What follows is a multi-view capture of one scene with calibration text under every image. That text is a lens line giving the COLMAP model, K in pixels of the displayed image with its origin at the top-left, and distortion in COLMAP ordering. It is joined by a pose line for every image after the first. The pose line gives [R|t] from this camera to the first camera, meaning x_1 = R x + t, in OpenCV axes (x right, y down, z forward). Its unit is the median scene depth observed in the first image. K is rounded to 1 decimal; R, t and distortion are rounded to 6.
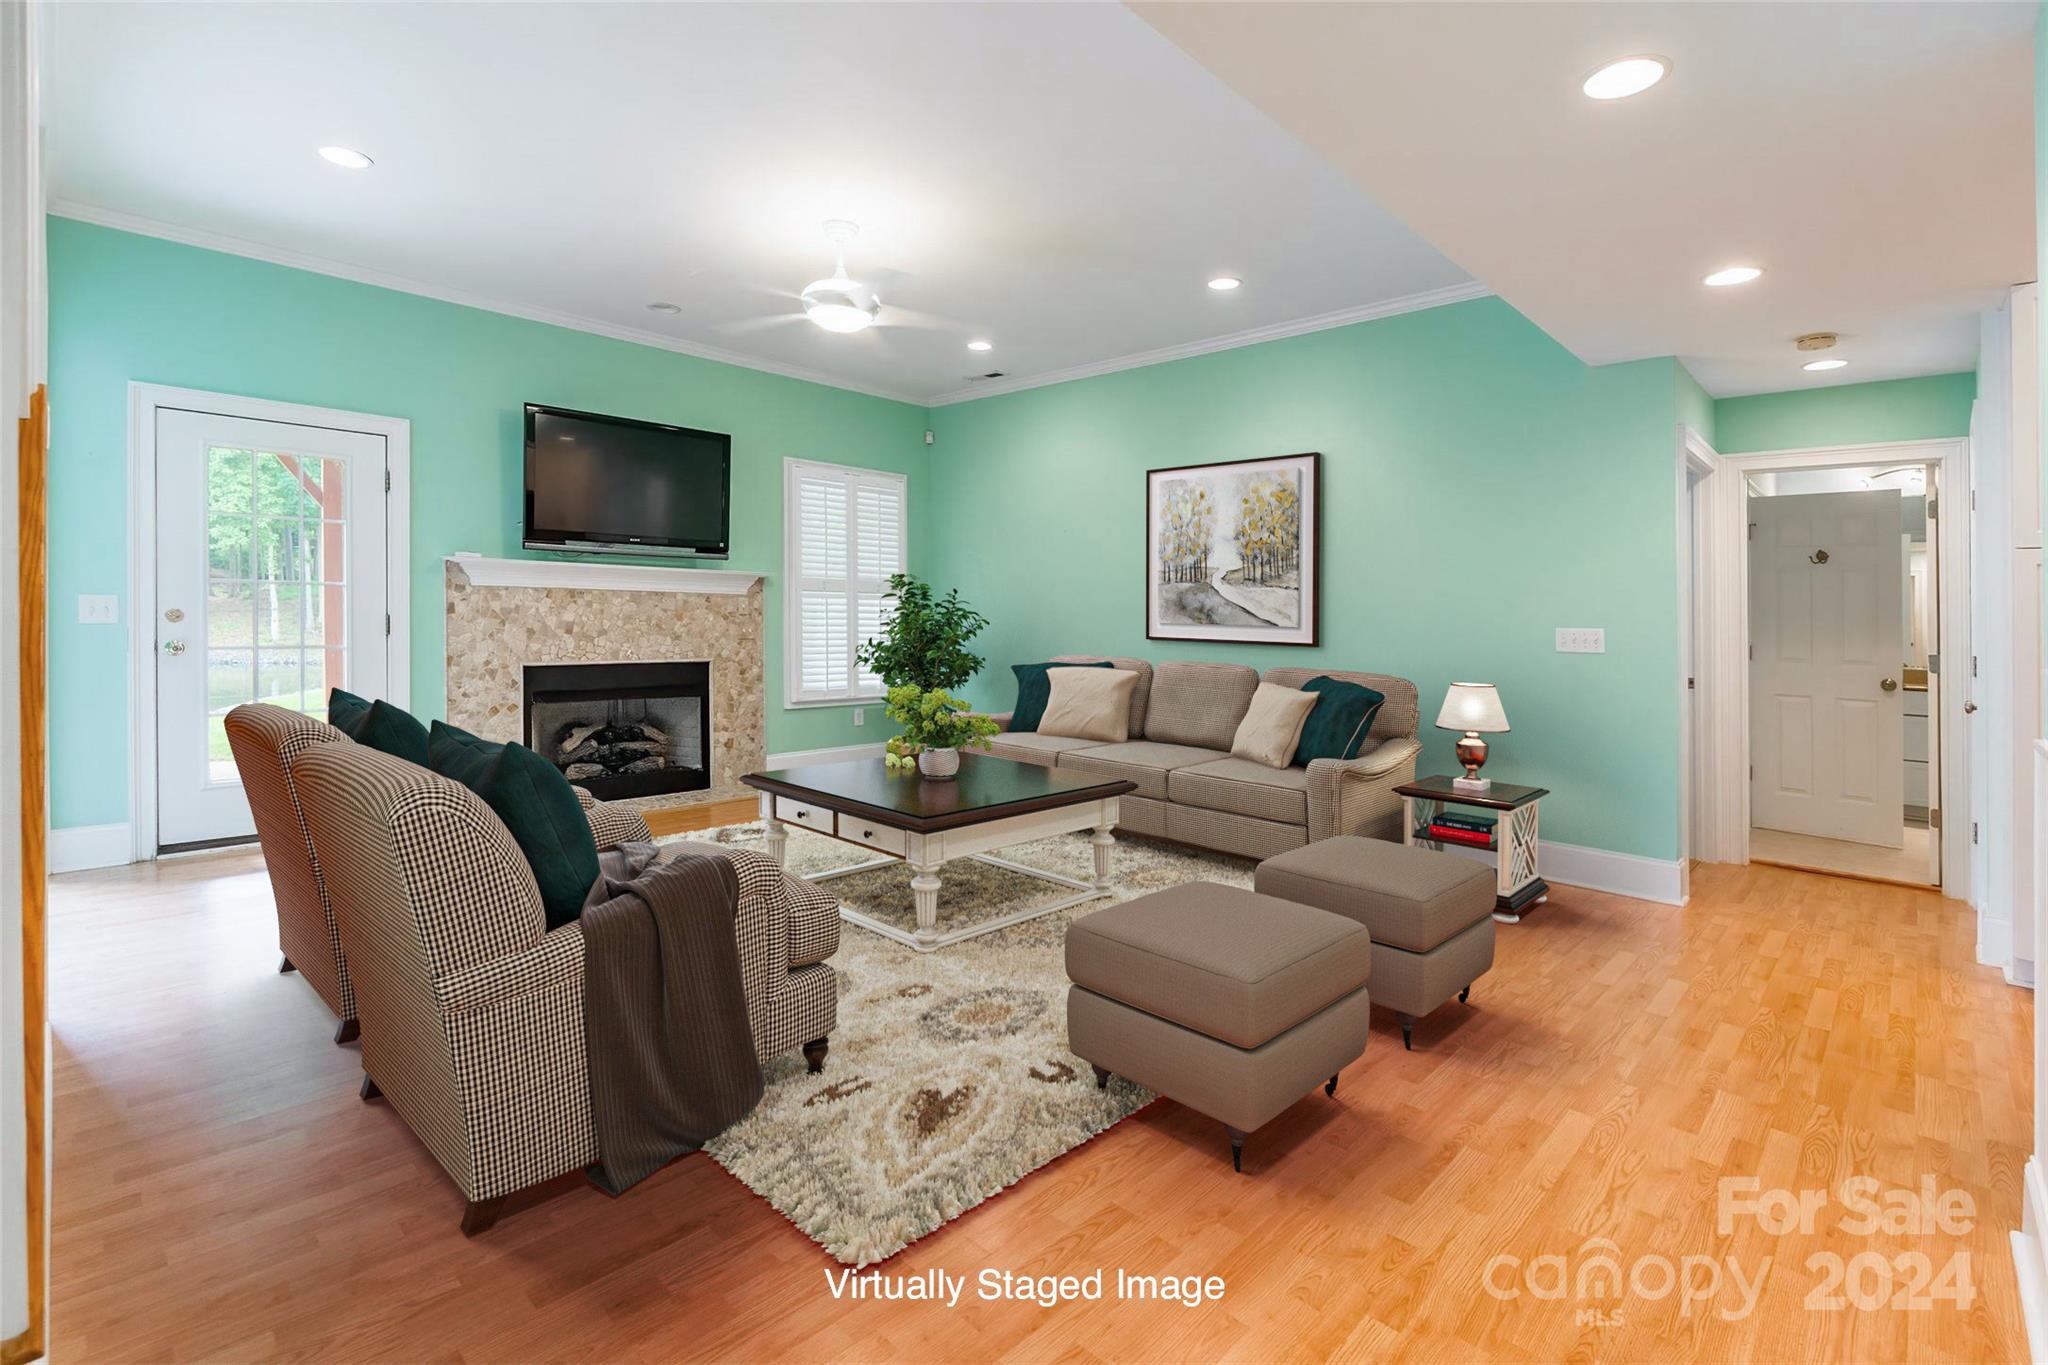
lens RADIAL K [[937.0, 0, 1078.3], [0, 937.0, 647.5], [0, 0, 1]] dist [-0.002477, -0.001704]
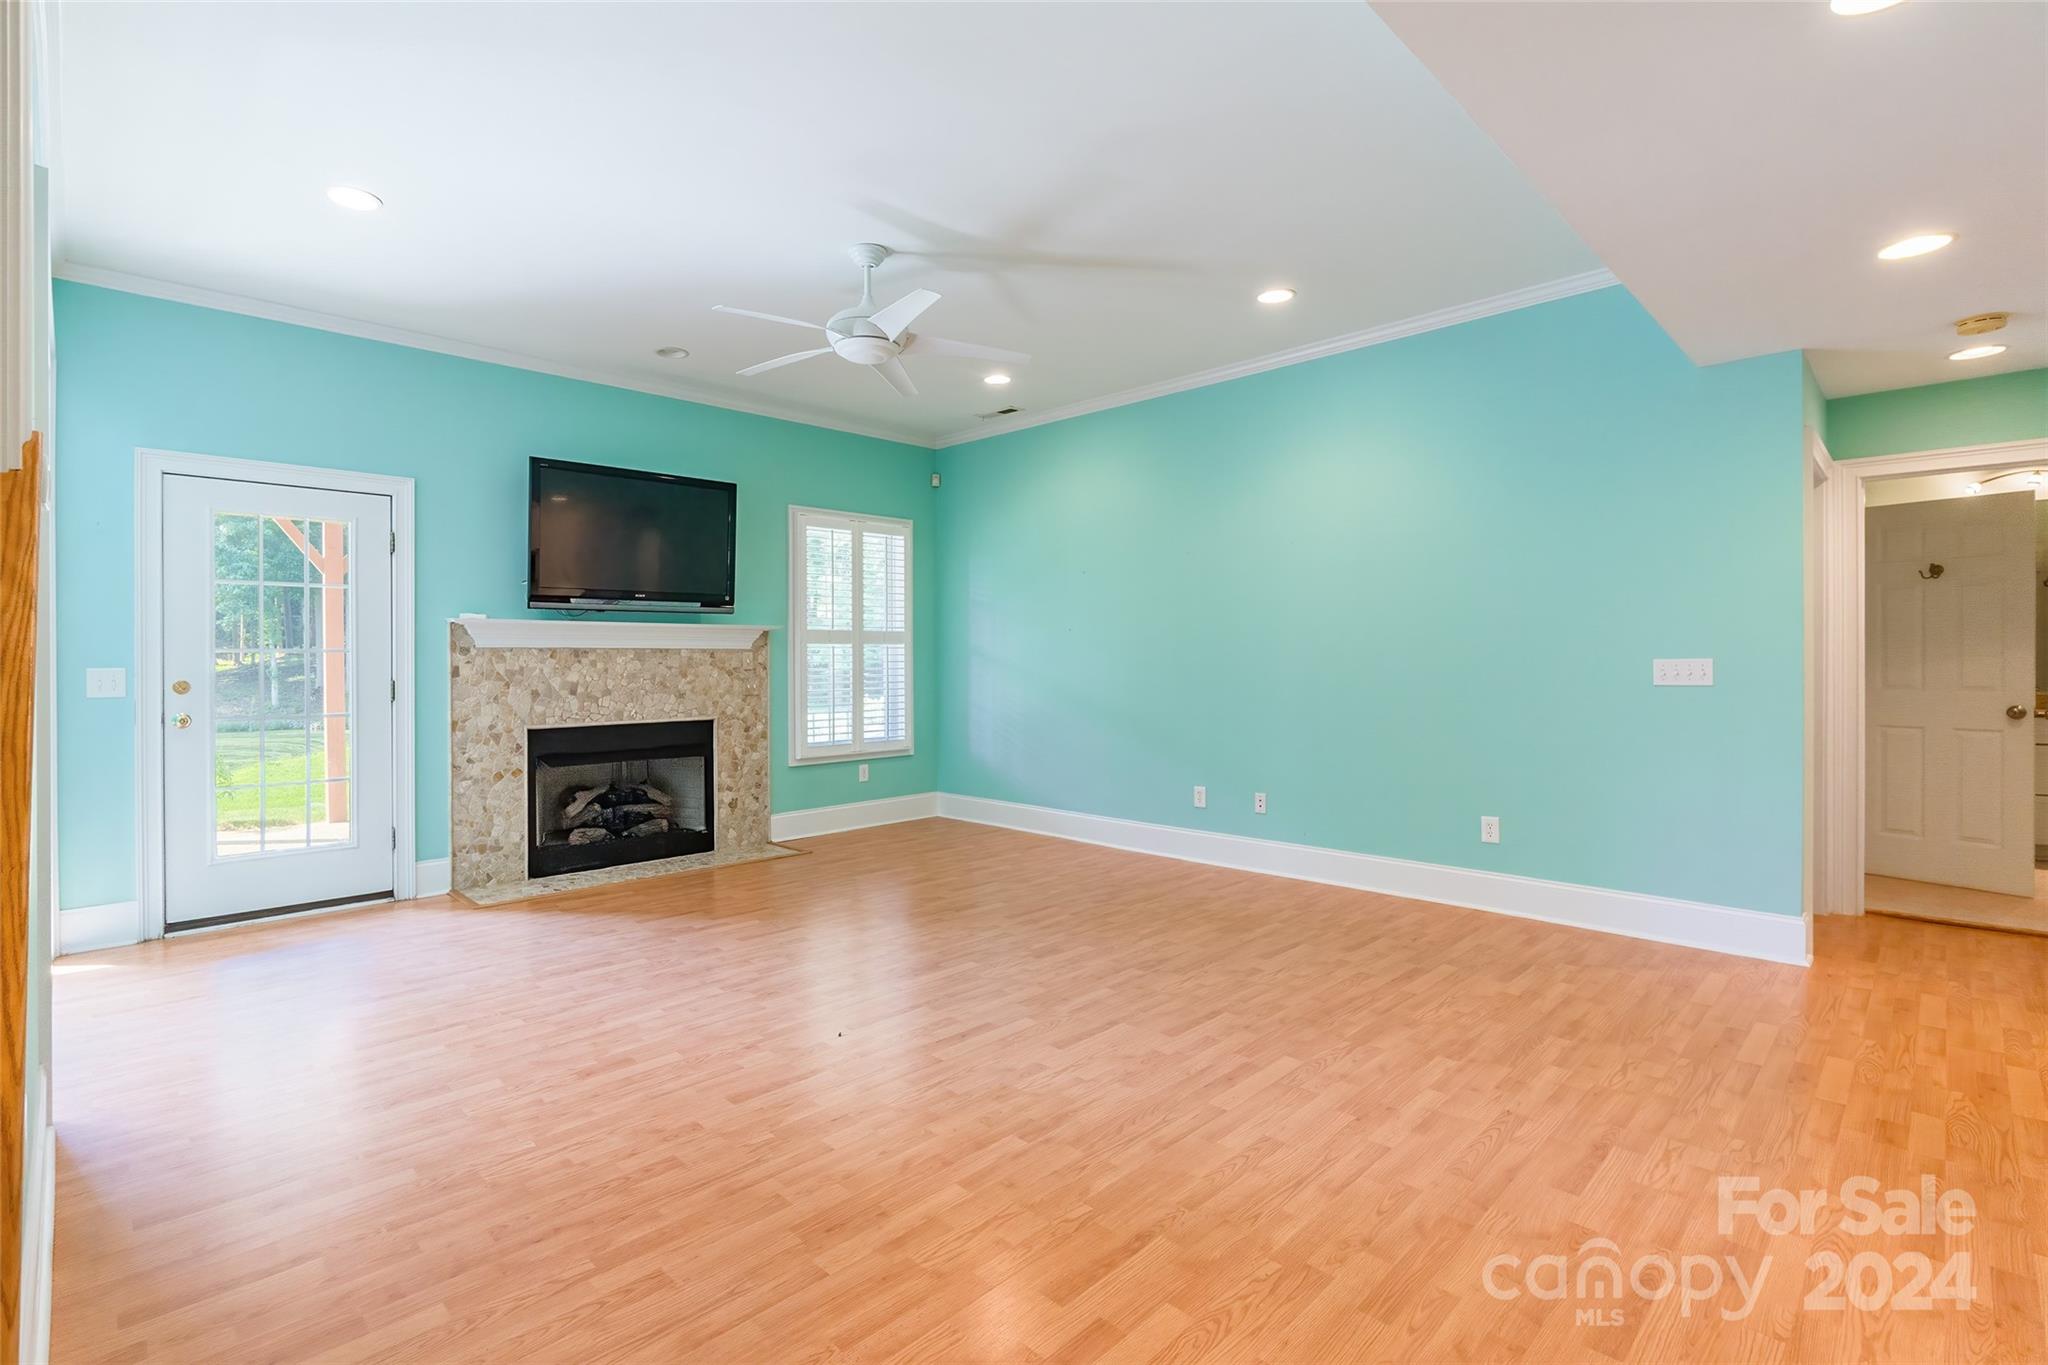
lens RADIAL K [[946.2, 0, 1016.3], [0, 946.2, 666.2], [0, 0, 1]] dist [-0.004063, -0.000890]
pose [[0.998636, -0.028567, -0.043697, -0.045392], [0.027279, 0.999184, -0.029795, -0.002741], [0.044513, 0.028562, 0.998600, 0.046557]]
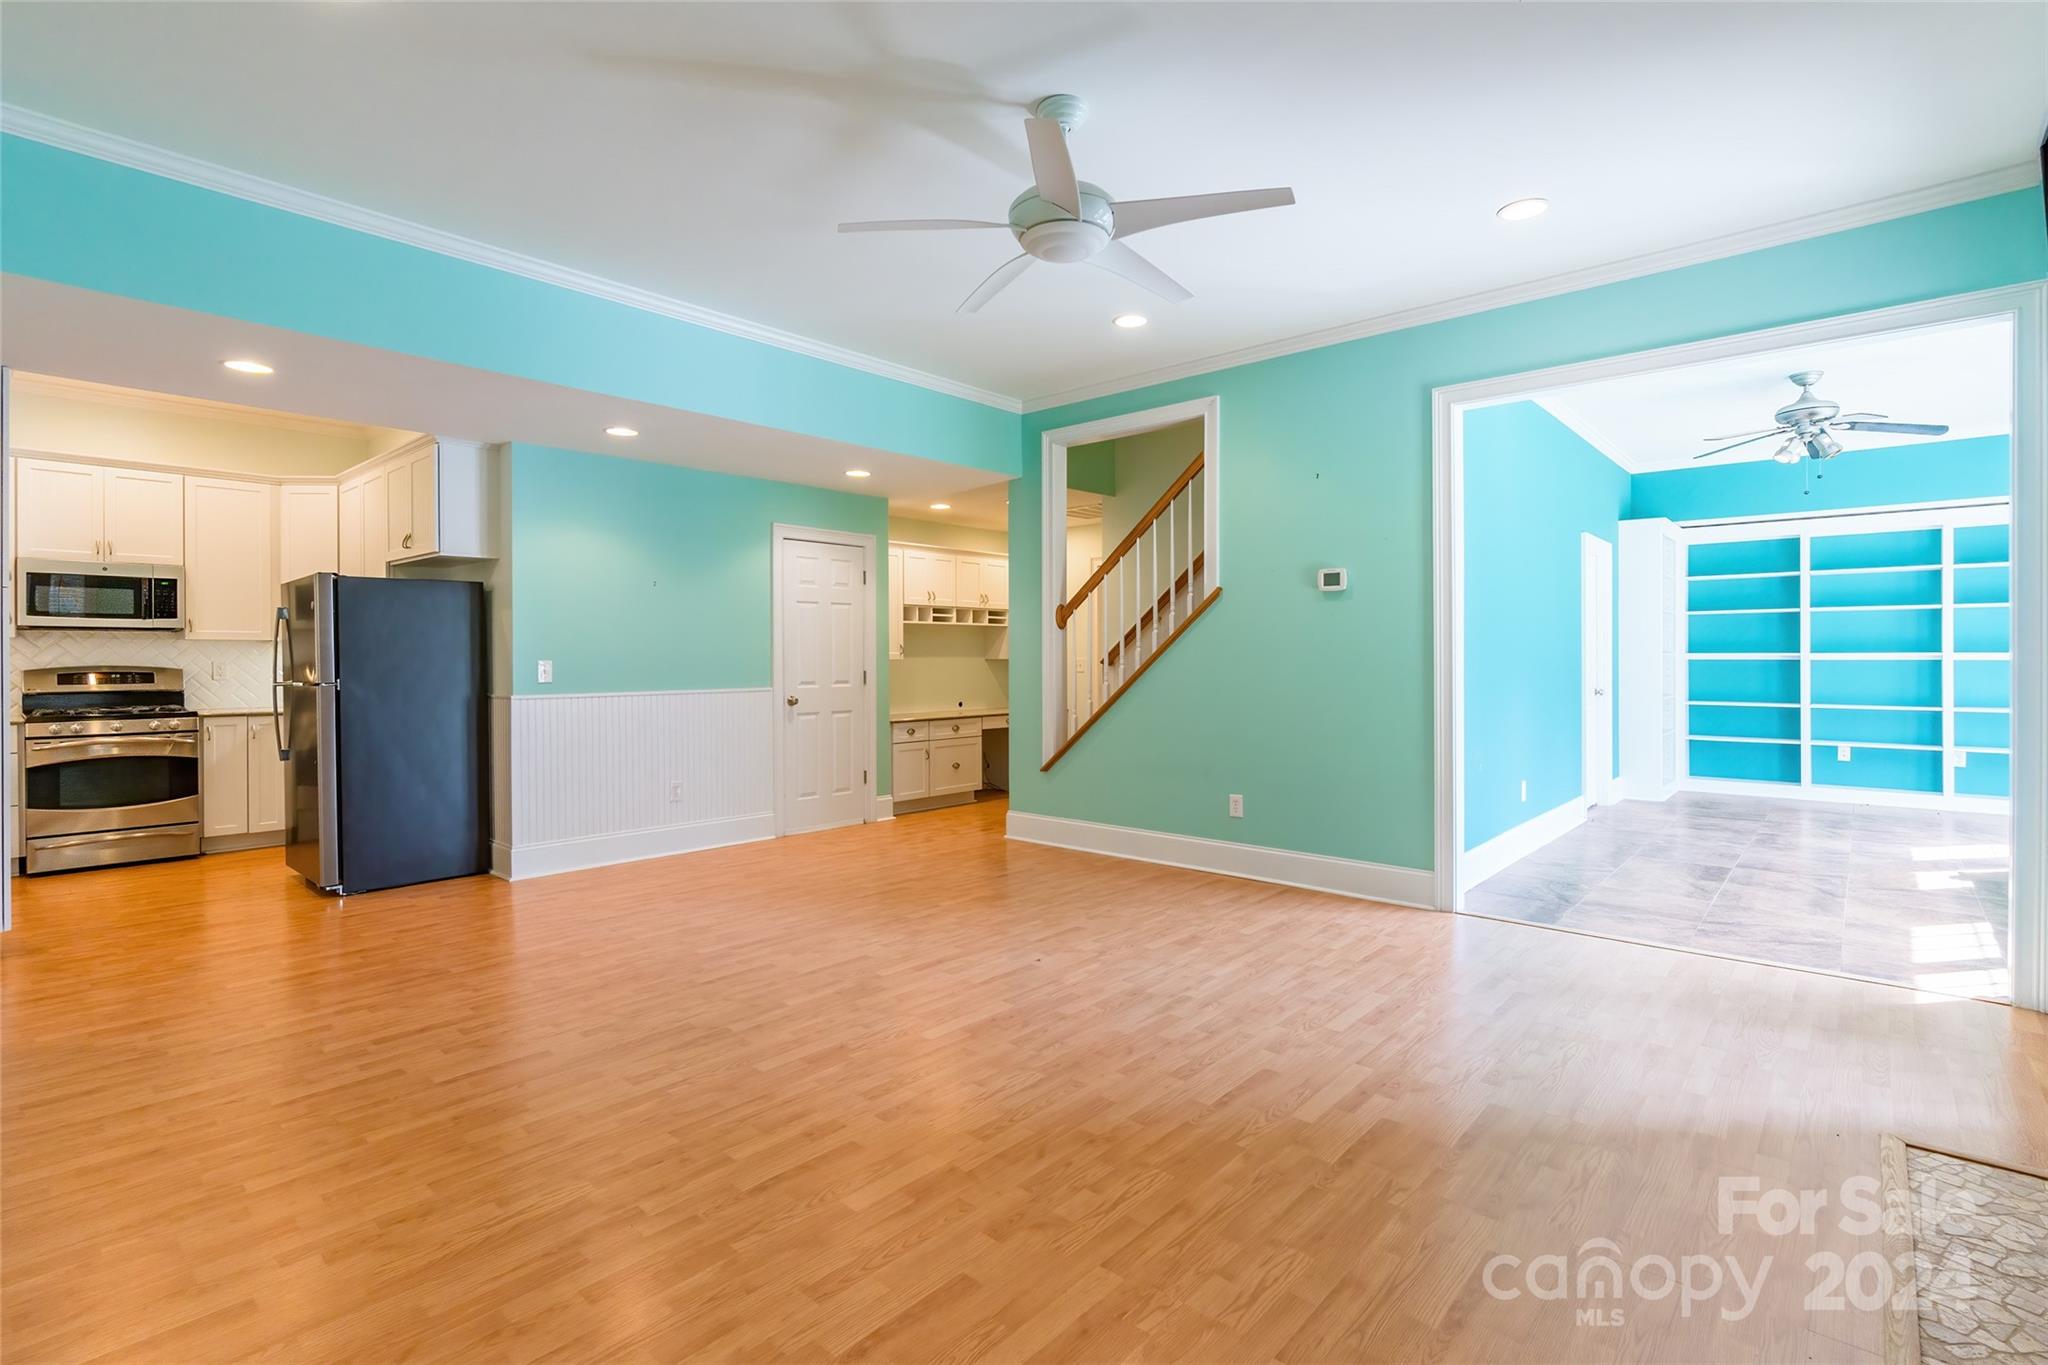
lens RADIAL K [[946.2, 0, 1022.5], [0, 946.2, 665.0], [0, 0, 1]] dist [-0.004063, -0.000890]
pose [[-0.999660, -0.023248, 0.011777, -0.298004], [-0.022712, 0.998782, 0.043806, -0.100339], [-0.012781, 0.043524, -0.998971, 2.548132]]
